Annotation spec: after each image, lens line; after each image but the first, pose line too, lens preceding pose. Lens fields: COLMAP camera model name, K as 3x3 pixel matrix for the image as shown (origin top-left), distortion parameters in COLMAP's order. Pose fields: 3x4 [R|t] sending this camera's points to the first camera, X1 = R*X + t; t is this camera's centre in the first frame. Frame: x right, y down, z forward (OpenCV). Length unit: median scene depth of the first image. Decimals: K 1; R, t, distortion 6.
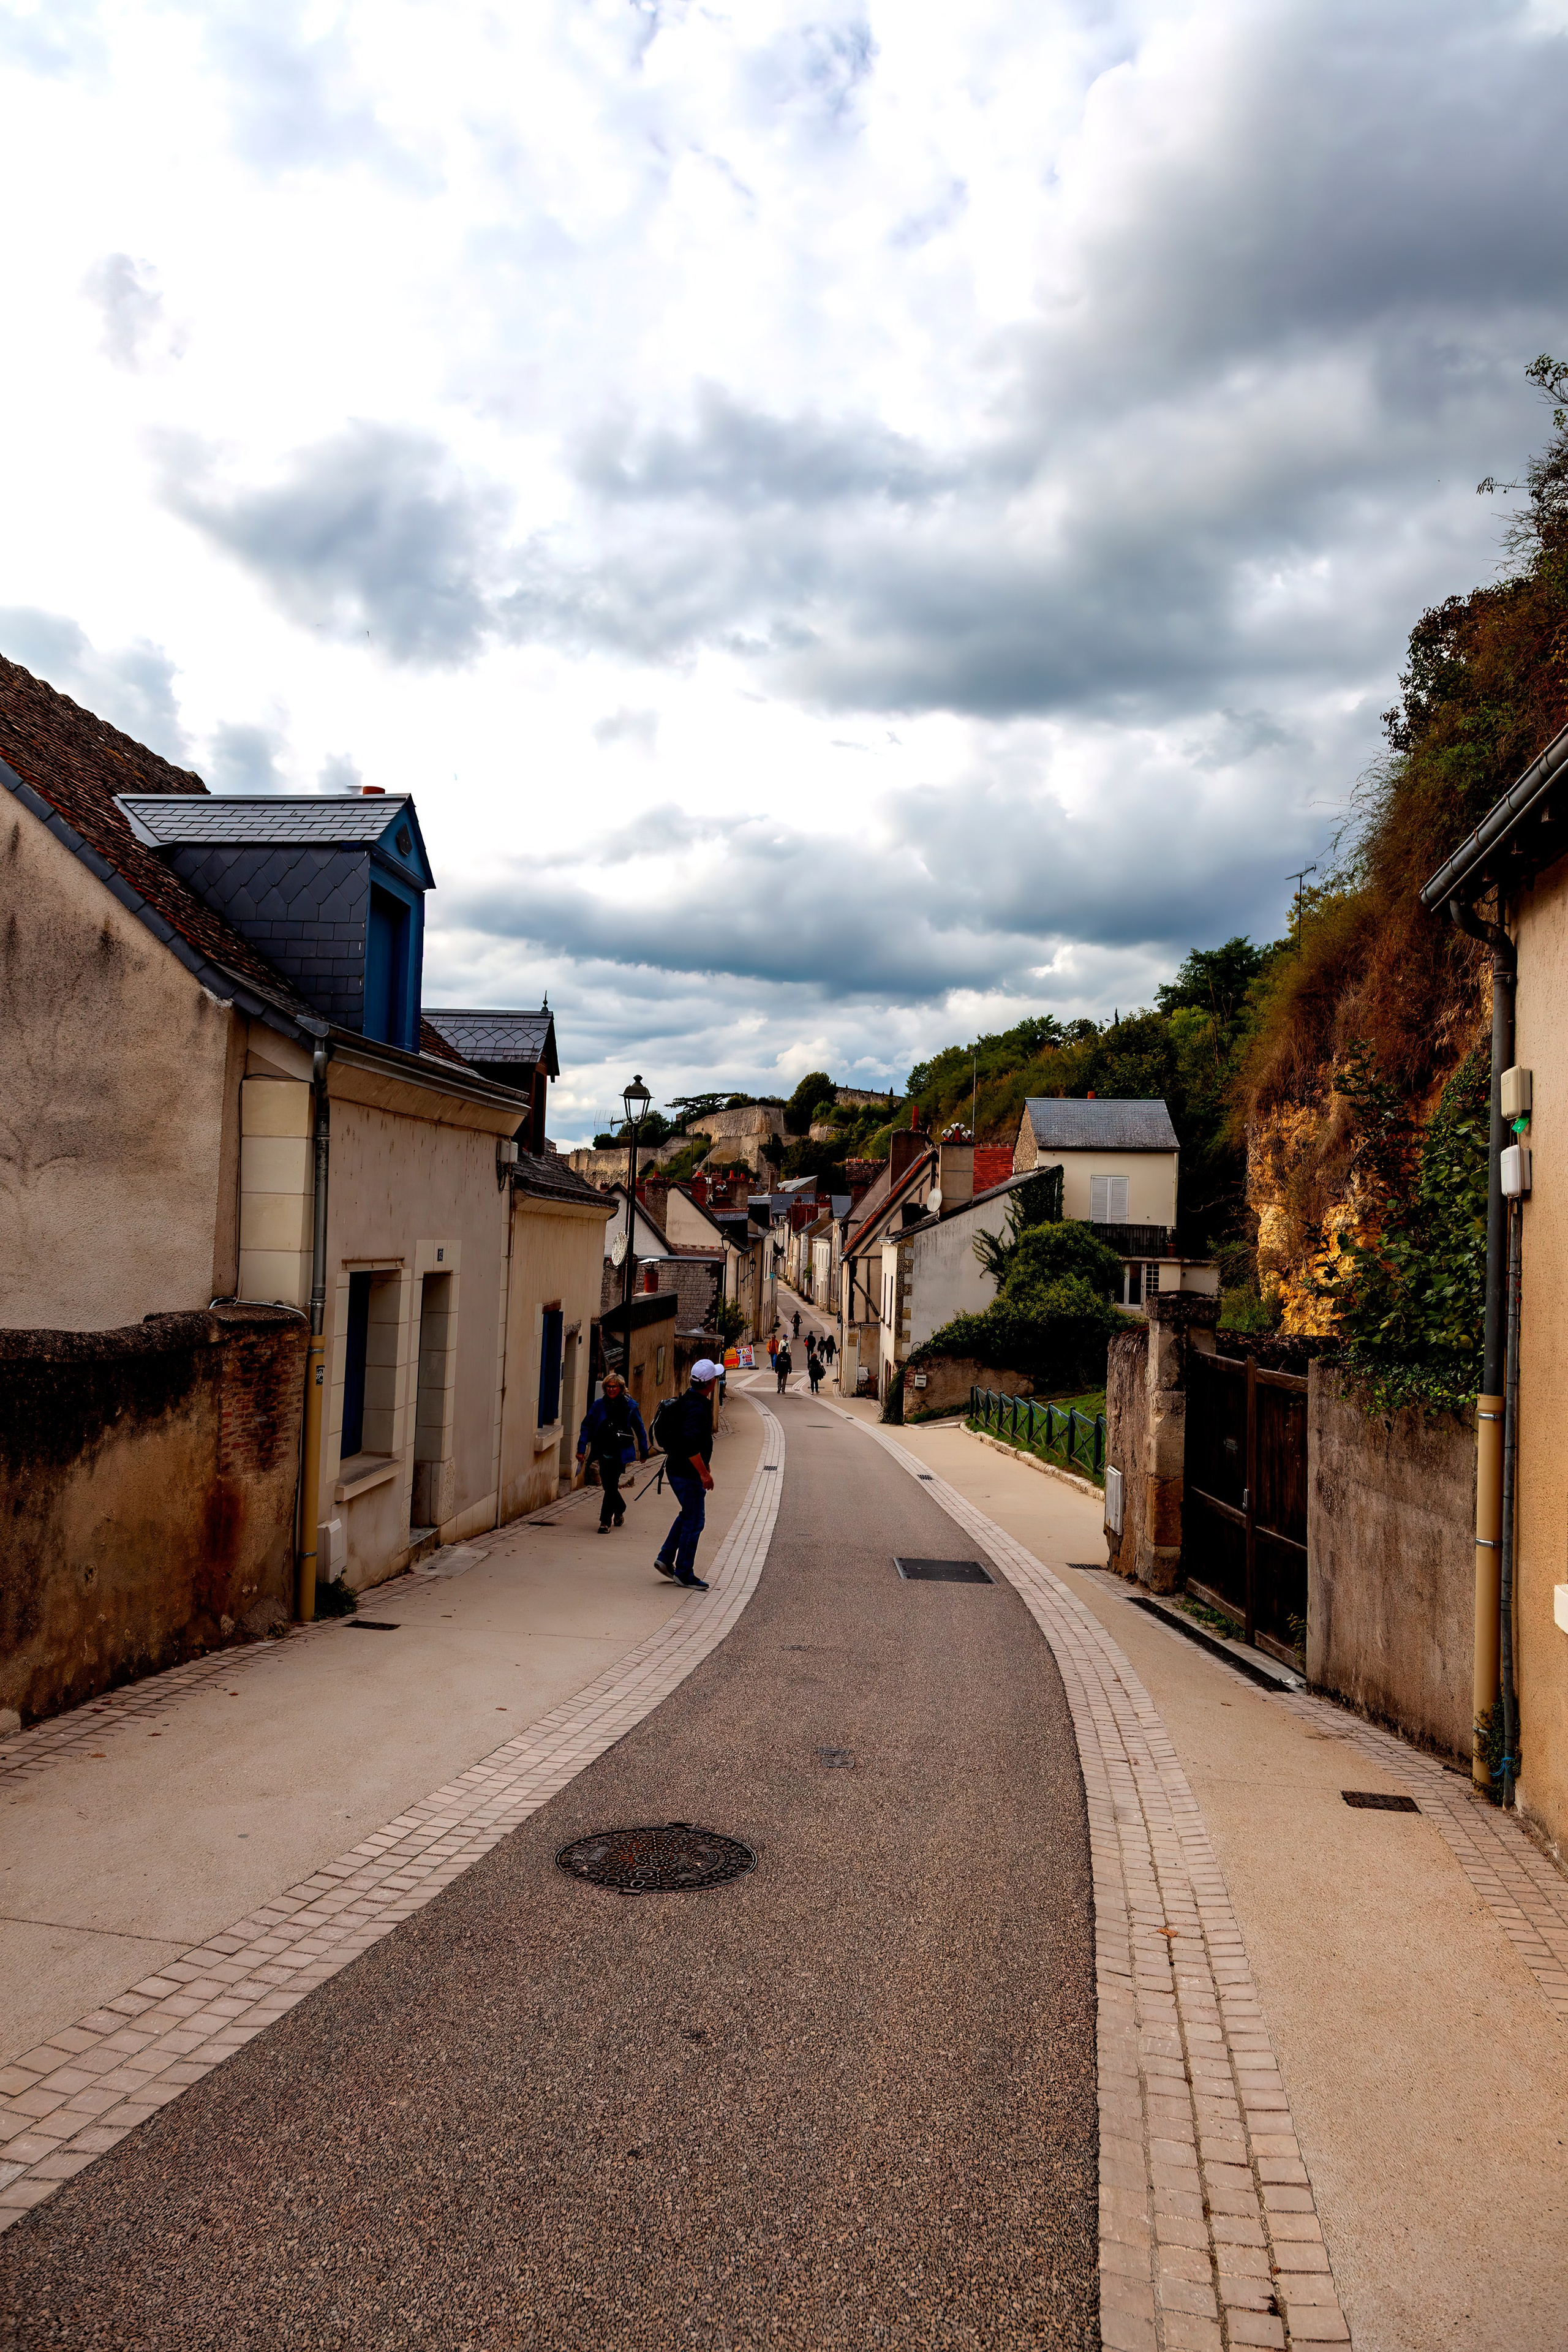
lens RADIAL K [[1575.0, 0, 795.2], [0, 1575.0, 1174.3], [0, 0, 1]] dist [0.029835, -0.003896]
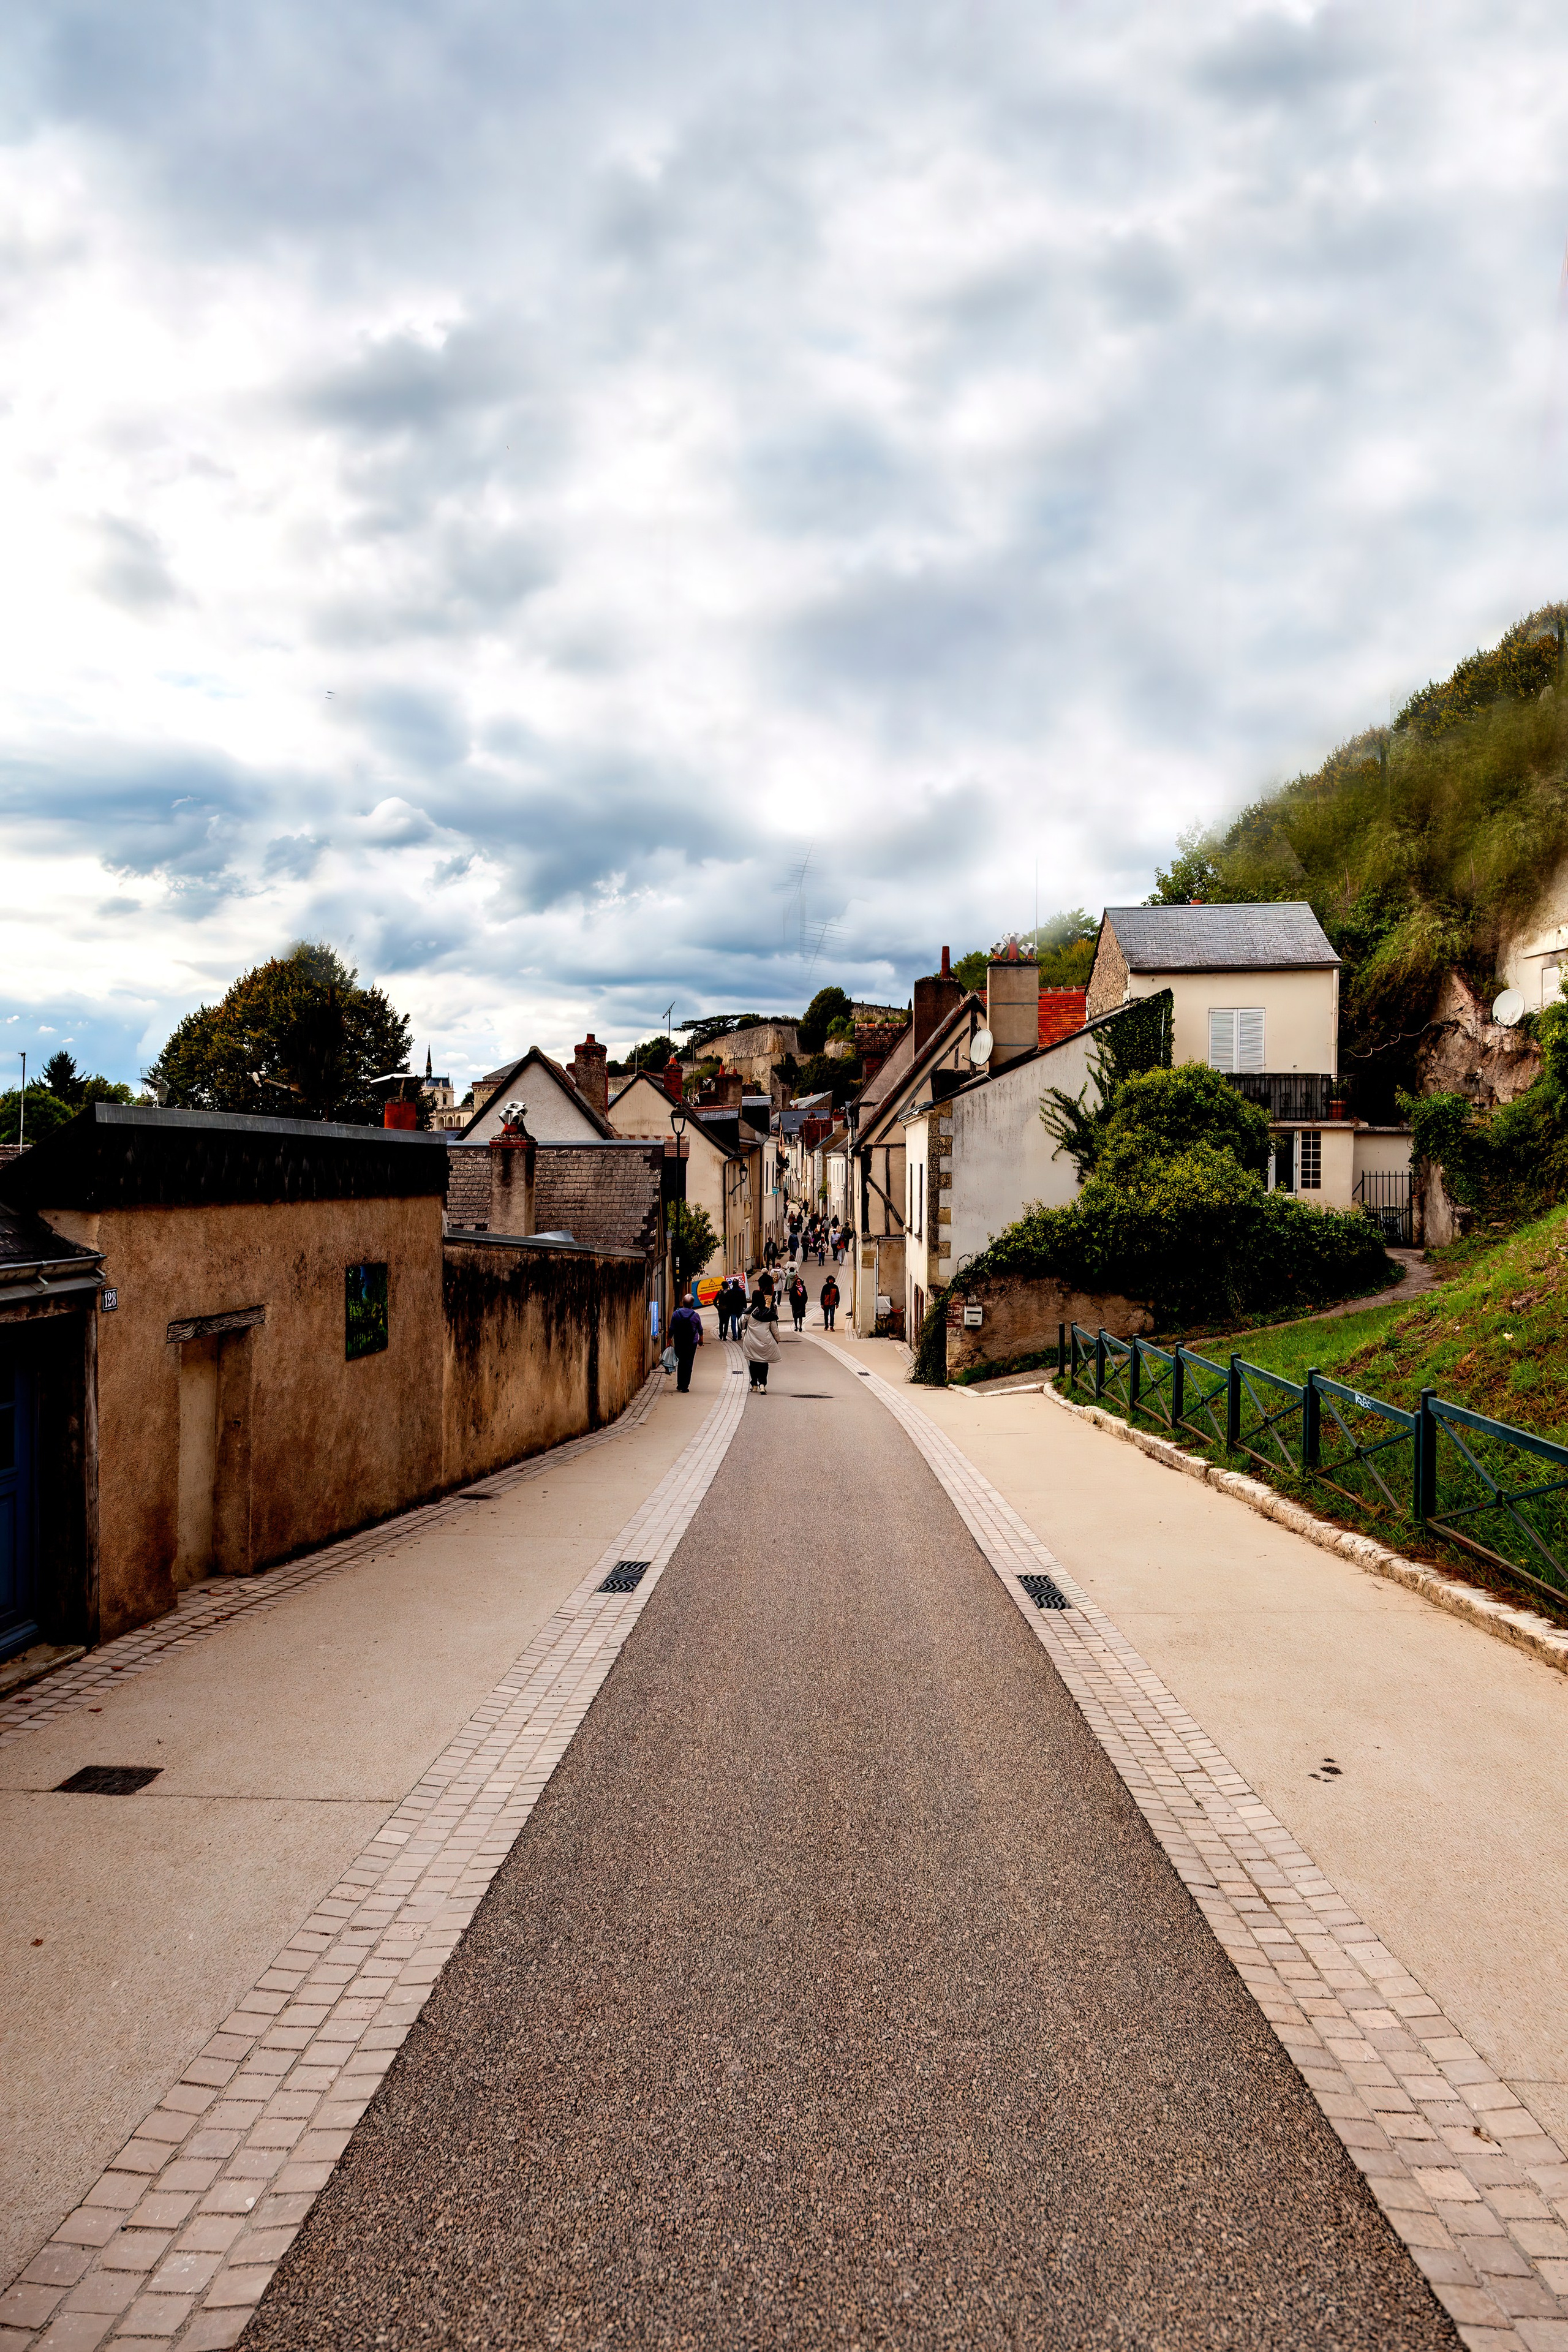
lens RADIAL K [[1575.0, 0, 773.3], [0, 1575.0, 1181.3], [0, 0, 1]] dist [0.029835, -0.003896]
pose [[0.999142, -0.030335, -0.028194, 0.016009], [0.031647, 0.998379, 0.047303, 0.037392], [0.026713, -0.048155, 0.998483, 0.308899]]
